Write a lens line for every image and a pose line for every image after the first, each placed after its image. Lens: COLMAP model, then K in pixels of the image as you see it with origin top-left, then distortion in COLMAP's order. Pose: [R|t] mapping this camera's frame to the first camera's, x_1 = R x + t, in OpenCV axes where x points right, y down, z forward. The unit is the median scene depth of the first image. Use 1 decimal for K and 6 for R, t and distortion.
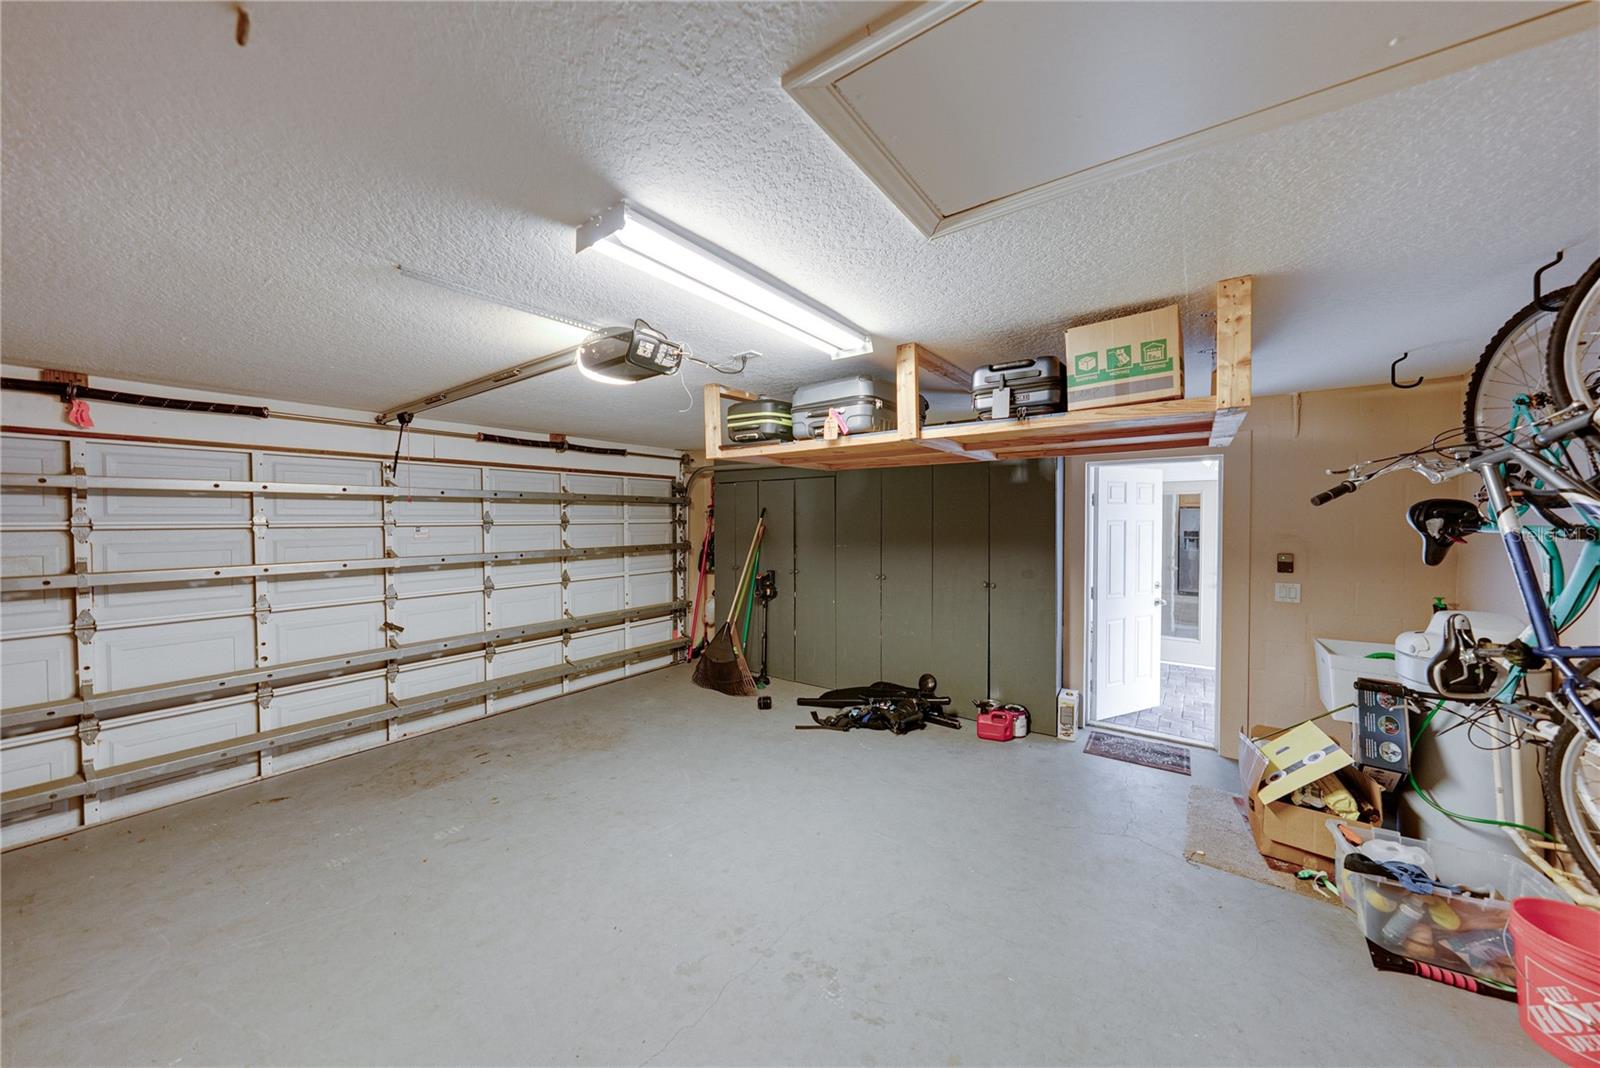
lens RADIAL K [[544.3, 0, 801.1], [0, 544.3, 535.2], [0, 0, 1]] dist [-0.000023, -0.000116]
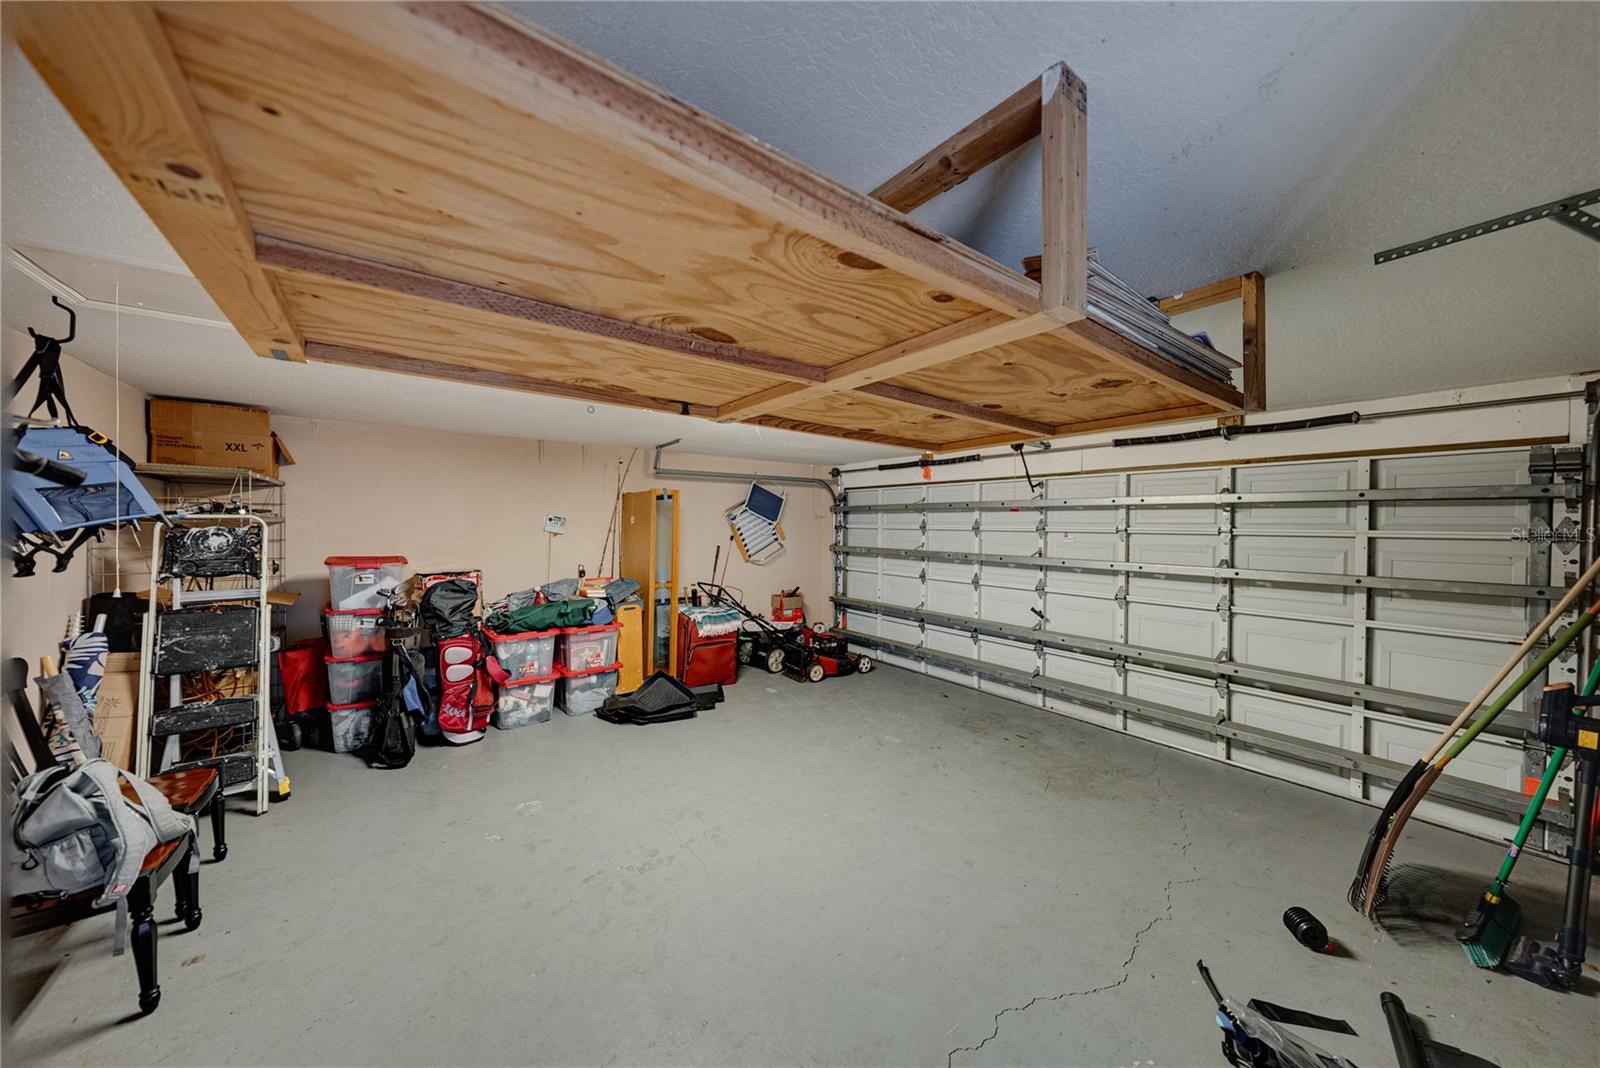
lens RADIAL K [[544.3, 0, 801.7], [0, 544.3, 522.1], [0, 0, 1]] dist [-0.000023, -0.000116]
pose [[-0.289229, -0.003874, -0.957252, 0.576292], [-0.040290, 0.999155, 0.008130, -0.025102], [0.956412, 0.040919, -0.289141, 0.822871]]
